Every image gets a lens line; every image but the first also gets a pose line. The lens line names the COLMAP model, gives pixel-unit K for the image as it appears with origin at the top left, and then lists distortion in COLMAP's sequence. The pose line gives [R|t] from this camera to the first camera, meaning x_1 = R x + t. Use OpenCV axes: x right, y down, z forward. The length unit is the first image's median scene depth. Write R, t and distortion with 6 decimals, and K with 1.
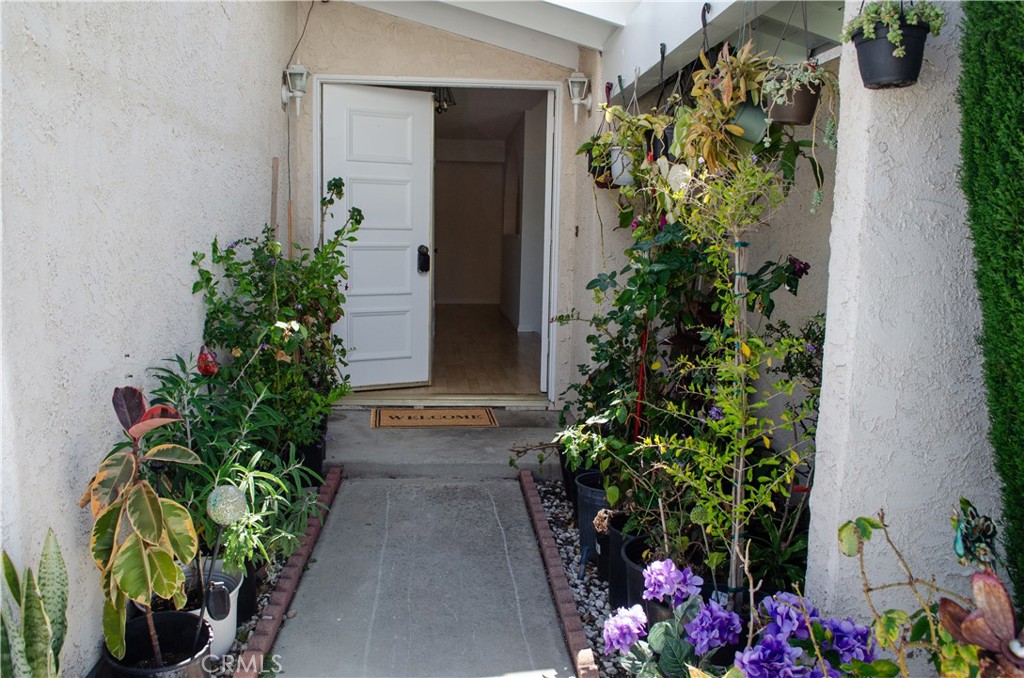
lens RADIAL K [[845.6, 0, 510.6], [0, 845.6, 355.0], [0, 0, 1]] dist [-0.085765, -0.007098]
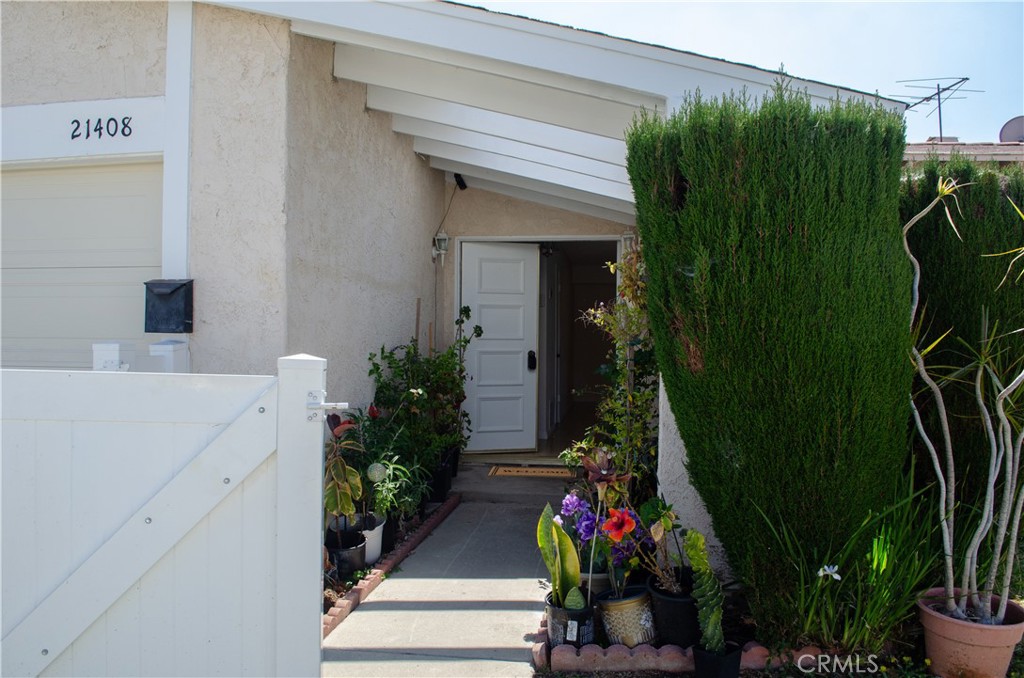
lens RADIAL K [[845.6, 0, 507.0], [0, 845.6, 344.0], [0, 0, 1]] dist [-0.085765, -0.007098]
pose [[0.975948, -0.011180, -0.217717, 0.258157], [-0.019844, 0.989982, -0.139791, 0.090171], [0.217098, 0.140749, 0.965949, -0.590299]]
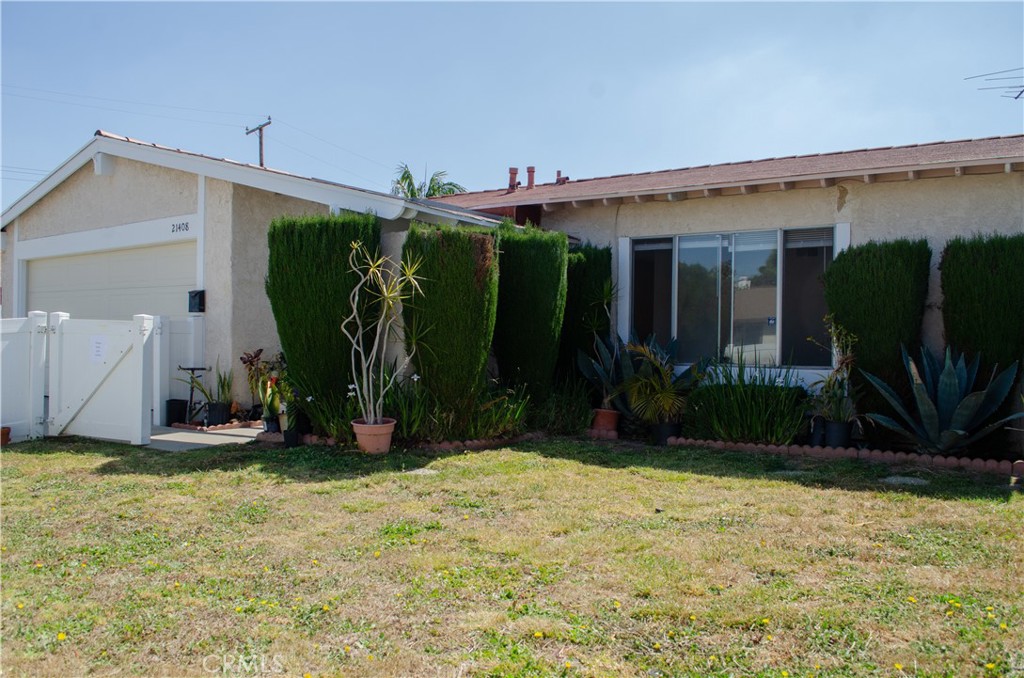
lens RADIAL K [[845.6, 0, 513.1], [0, 845.6, 336.3], [0, 0, 1]] dist [-0.085765, -0.007098]
pose [[0.755291, -0.010971, -0.655298, 2.153608], [-0.091013, 0.988416, -0.121448, 0.242347], [0.649039, 0.151369, 0.745544, -0.952745]]
